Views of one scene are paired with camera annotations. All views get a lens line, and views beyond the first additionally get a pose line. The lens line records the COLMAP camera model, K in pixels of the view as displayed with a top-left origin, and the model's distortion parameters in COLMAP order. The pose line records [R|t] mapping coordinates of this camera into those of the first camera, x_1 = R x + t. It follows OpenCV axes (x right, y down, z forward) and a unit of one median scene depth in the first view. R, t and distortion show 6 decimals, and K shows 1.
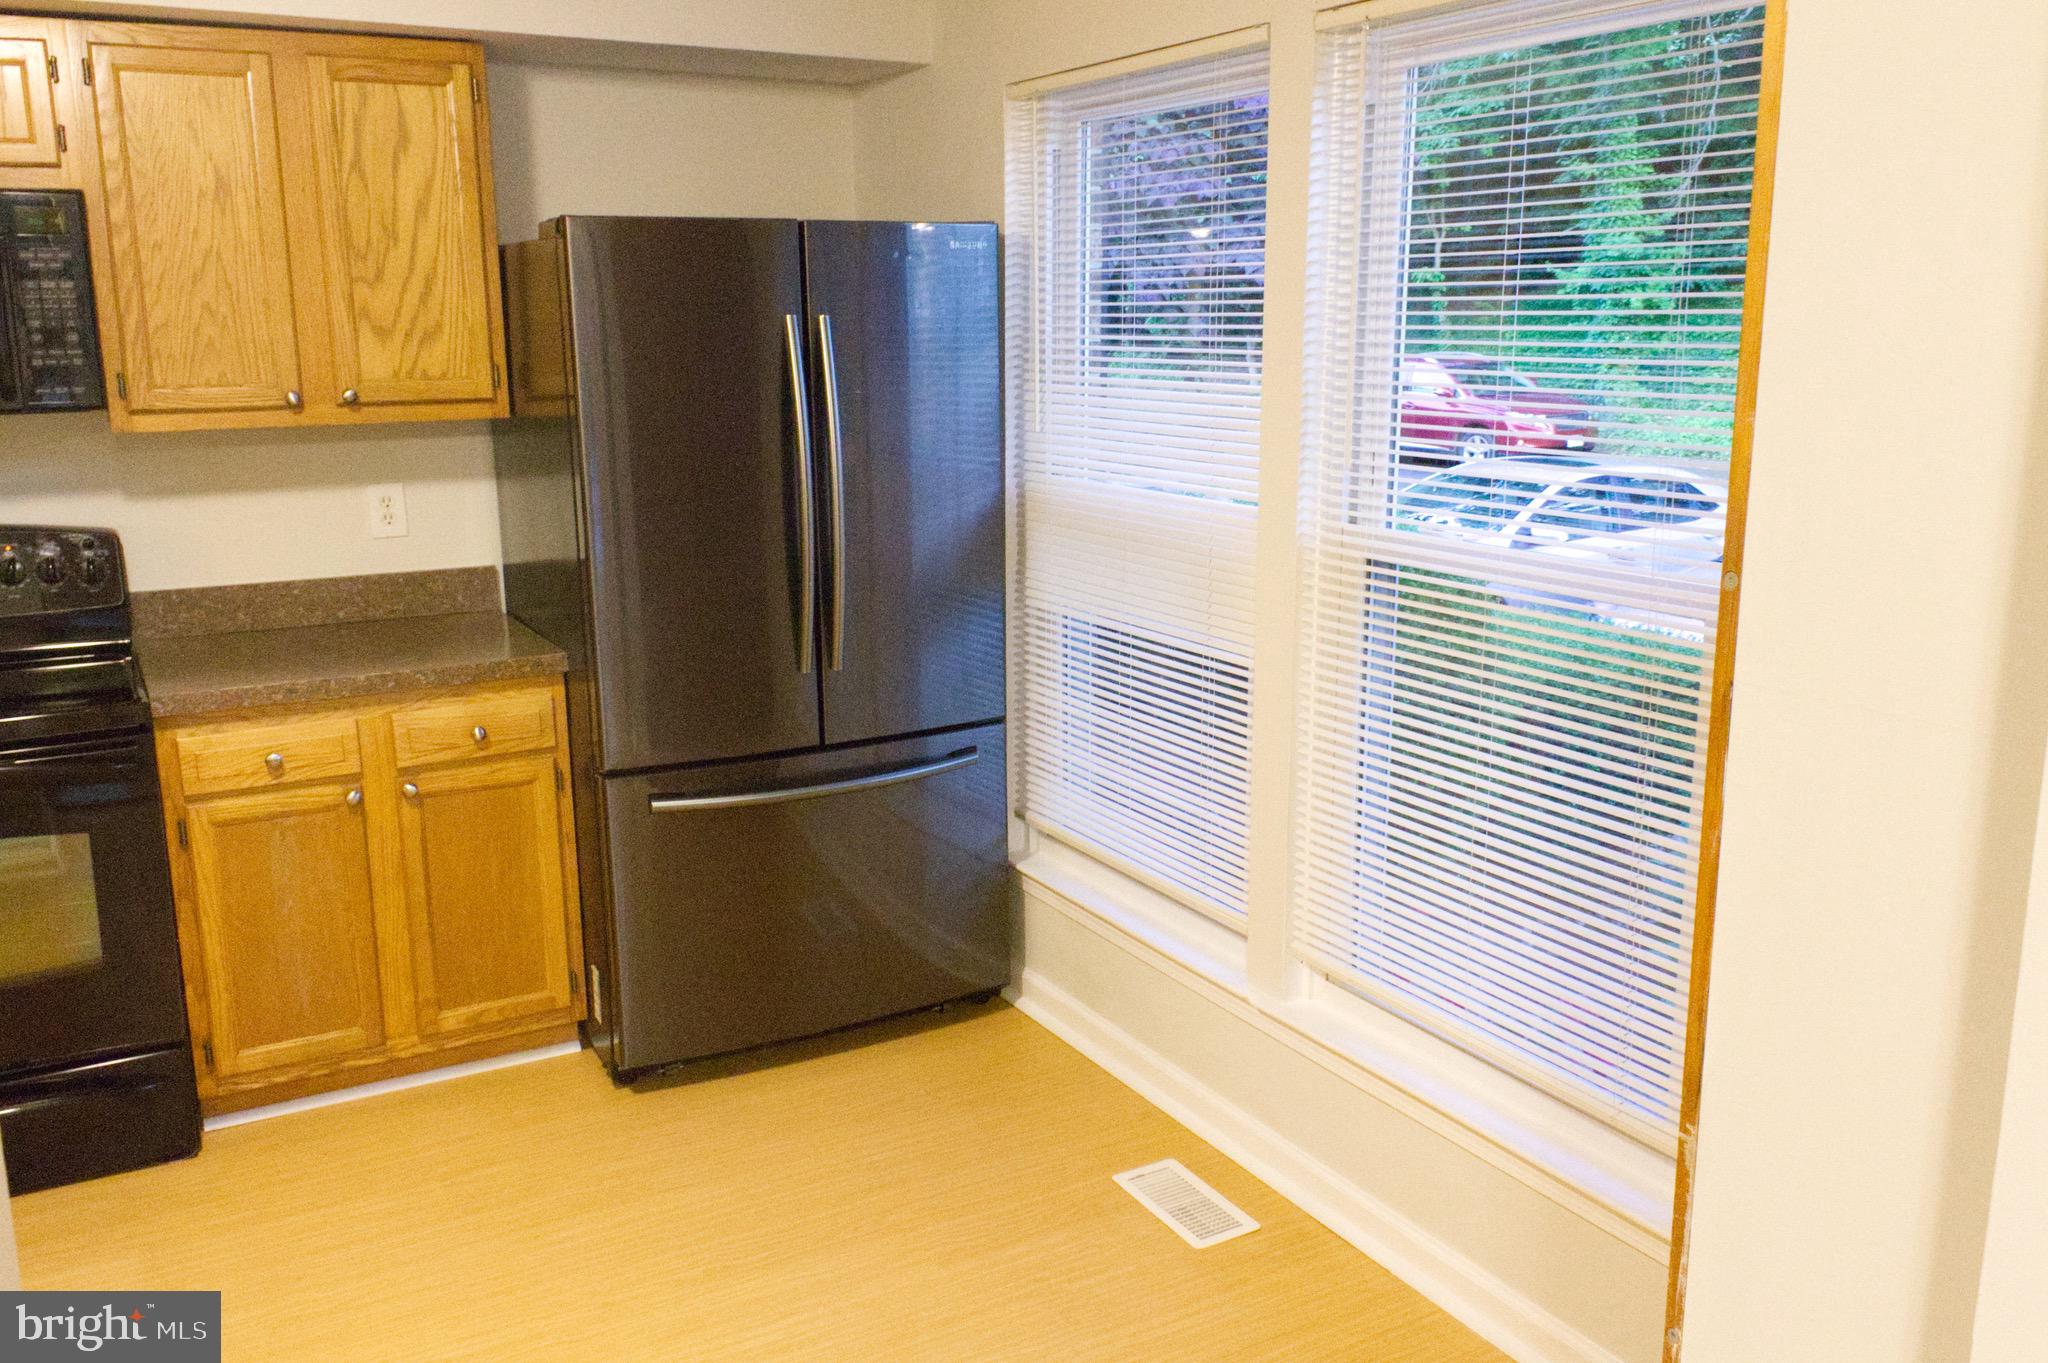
lens RADIAL K [[1722.0, 0, 1021.1], [0, 1722.0, 677.7], [0, 0, 1]] dist [0.047391, -0.074208]
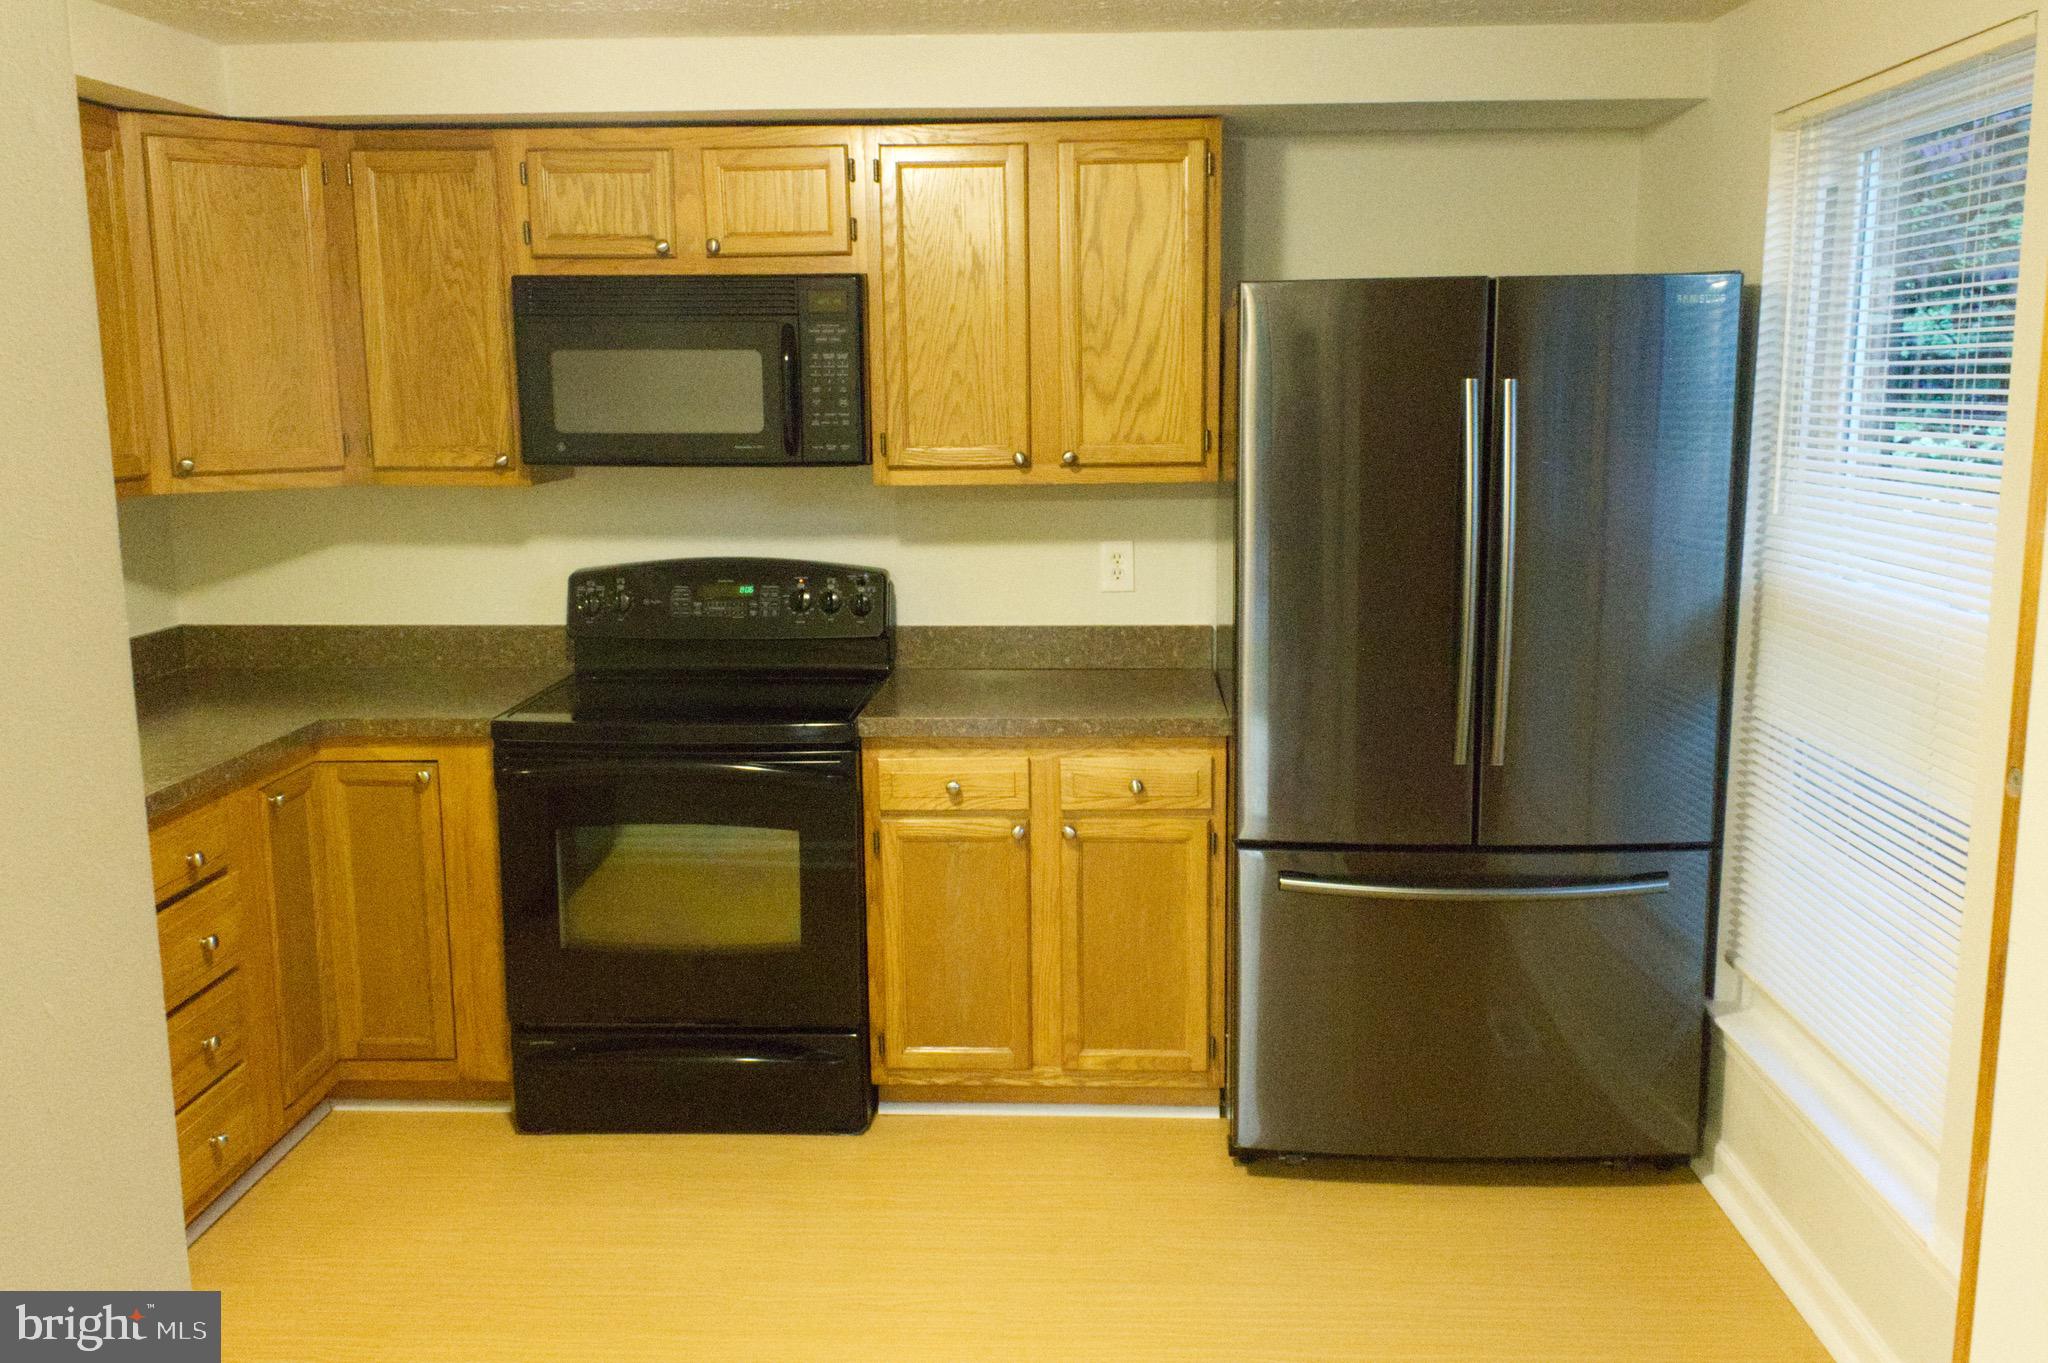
lens RADIAL K [[1722.0, 0, 1018.0], [0, 1722.0, 678.6], [0, 0, 1]] dist [0.047391, -0.074208]
pose [[0.846506, 0.089495, -0.524803, 0.155032], [-0.108143, 0.994123, -0.004905, -0.018645], [0.521280, 0.060905, 0.851209, 0.088112]]
